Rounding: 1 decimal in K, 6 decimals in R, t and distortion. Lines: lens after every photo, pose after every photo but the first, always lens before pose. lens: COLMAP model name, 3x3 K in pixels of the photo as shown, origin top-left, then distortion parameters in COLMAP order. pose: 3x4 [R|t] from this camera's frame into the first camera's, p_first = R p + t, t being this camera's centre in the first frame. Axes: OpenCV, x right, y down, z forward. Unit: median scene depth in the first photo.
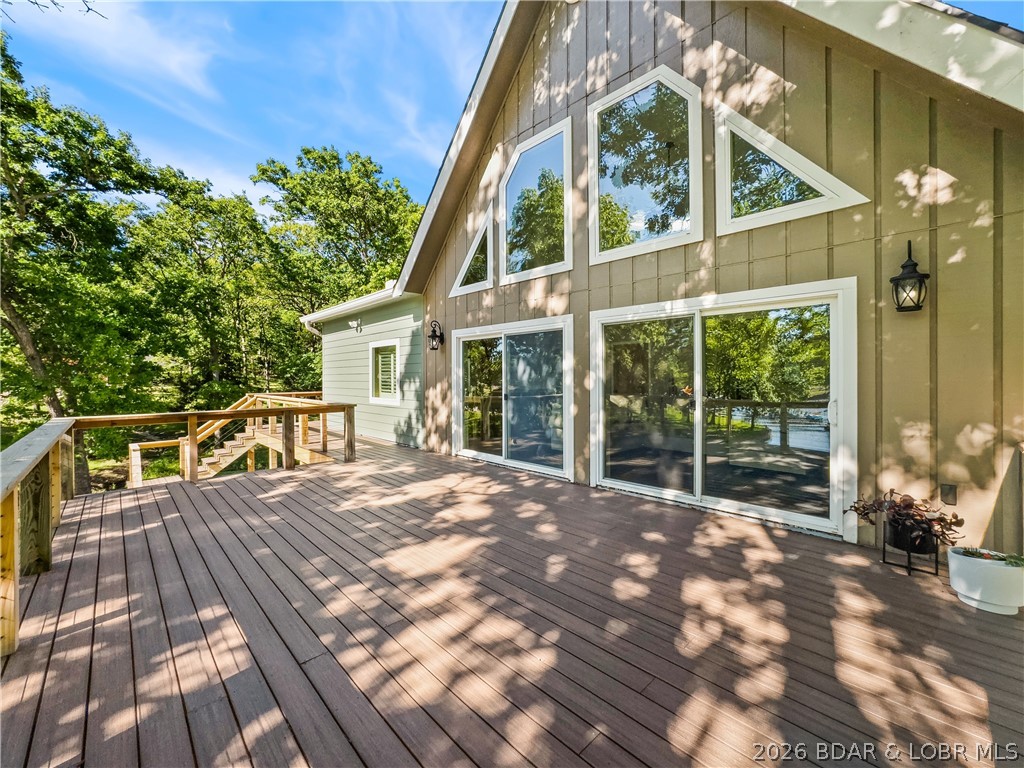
lens RADIAL K [[417.4, 0, 511.2], [0, 417.4, 385.2], [0, 0, 1]] dist [0.014240, 0.000814]
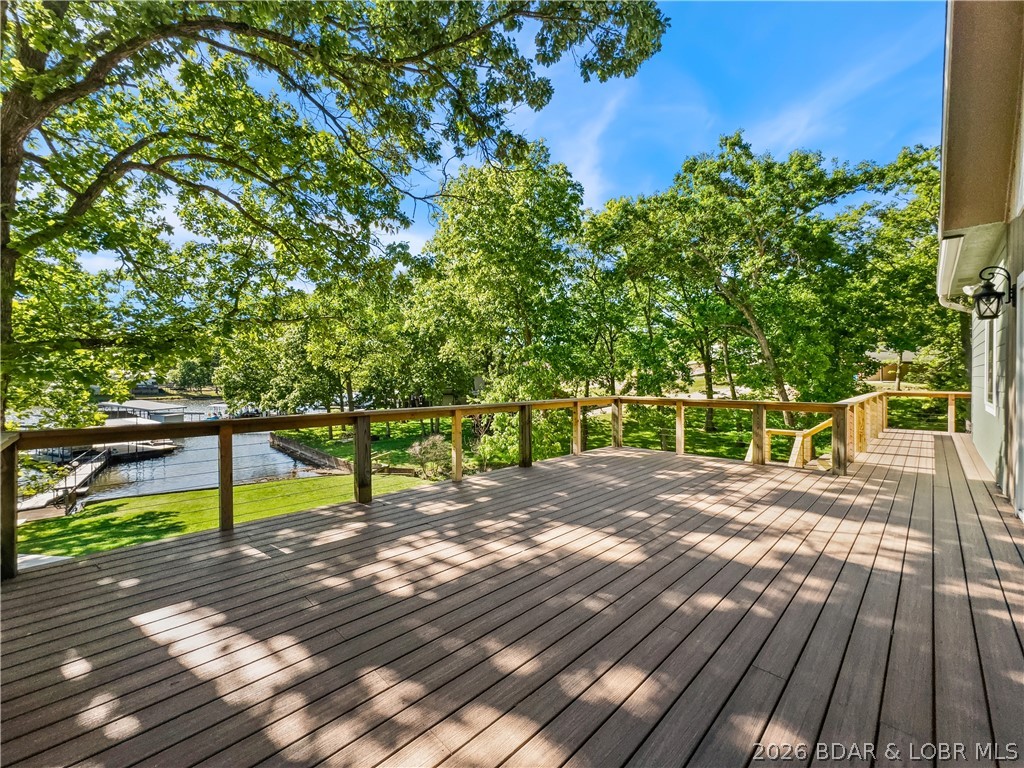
lens RADIAL K [[417.4, 0, 511.2], [0, 417.4, 383.2], [0, 0, 1]] dist [0.014240, 0.000814]
pose [[0.011044, 0.005574, -0.999923, 1.089129], [0.001482, 0.999983, 0.005591, 0.020262], [0.999938, -0.001544, 0.011035, 1.082697]]
